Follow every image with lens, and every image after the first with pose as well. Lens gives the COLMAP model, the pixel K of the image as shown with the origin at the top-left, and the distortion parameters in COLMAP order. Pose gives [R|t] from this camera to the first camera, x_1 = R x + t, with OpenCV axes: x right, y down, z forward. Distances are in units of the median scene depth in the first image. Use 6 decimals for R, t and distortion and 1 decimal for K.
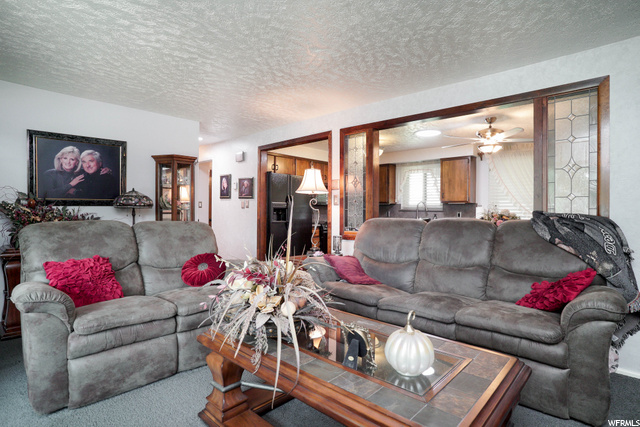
lens RADIAL K [[335.6, 0, 316.5], [0, 335.6, 214.8], [0, 0, 1]] dist [-0.079764, 0.039579]
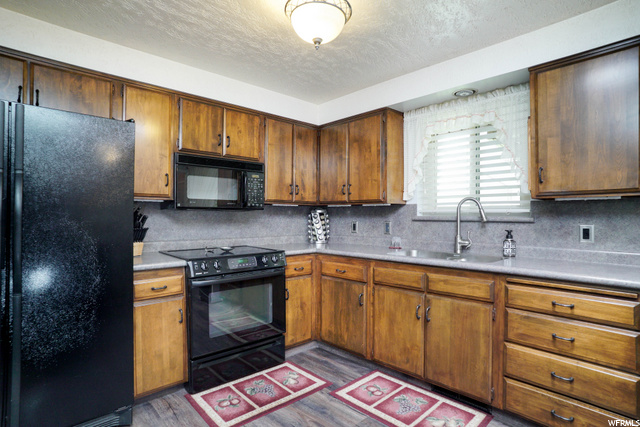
lens RADIAL K [[335.6, 0, 316.5], [0, 335.6, 214.8], [0, 0, 1]] dist [-0.079764, 0.039579]
pose [[0.997381, -0.005779, -0.072094, 0.315836], [0.004595, 0.999852, -0.016580, -0.025741], [0.072179, 0.016206, 0.997260, 1.152244]]
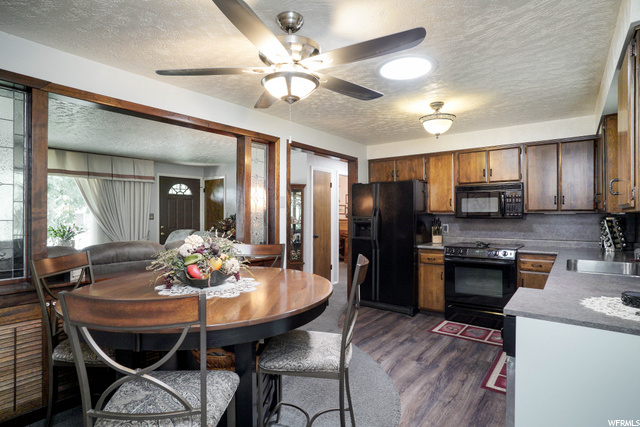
lens RADIAL K [[335.6, 0, 316.5], [0, 335.6, 214.8], [0, 0, 1]] dist [-0.079764, 0.039579]
pose [[0.088015, -0.008459, -0.996083, 1.149185], [-0.007251, 0.999932, -0.009133, -0.049310], [0.996093, 0.008026, 0.087947, 1.206896]]
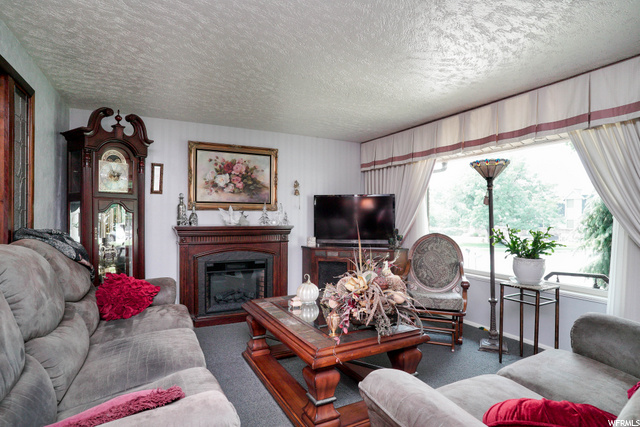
lens RADIAL K [[335.6, 0, 316.5], [0, 335.6, 214.8], [0, 0, 1]] dist [-0.079764, 0.039579]
pose [[-0.944010, -0.013716, 0.329631, -0.175657], [-0.011597, 0.999898, 0.008393, -0.042295], [-0.329712, 0.004100, -0.944073, 1.100768]]
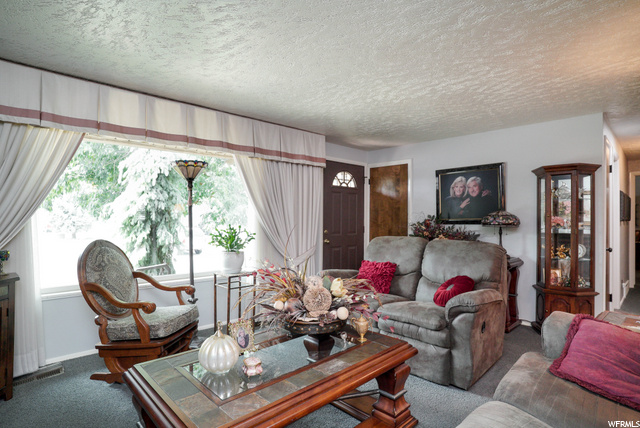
lens RADIAL K [[335.6, 0, 316.5], [0, 335.6, 215.3], [0, 0, 1]] dist [-0.079764, 0.039579]
pose [[-0.057705, -0.019644, -0.998140, 0.537425], [-0.015808, 0.999699, -0.018761, -0.029322], [0.998208, 0.014696, -0.057998, 0.516263]]
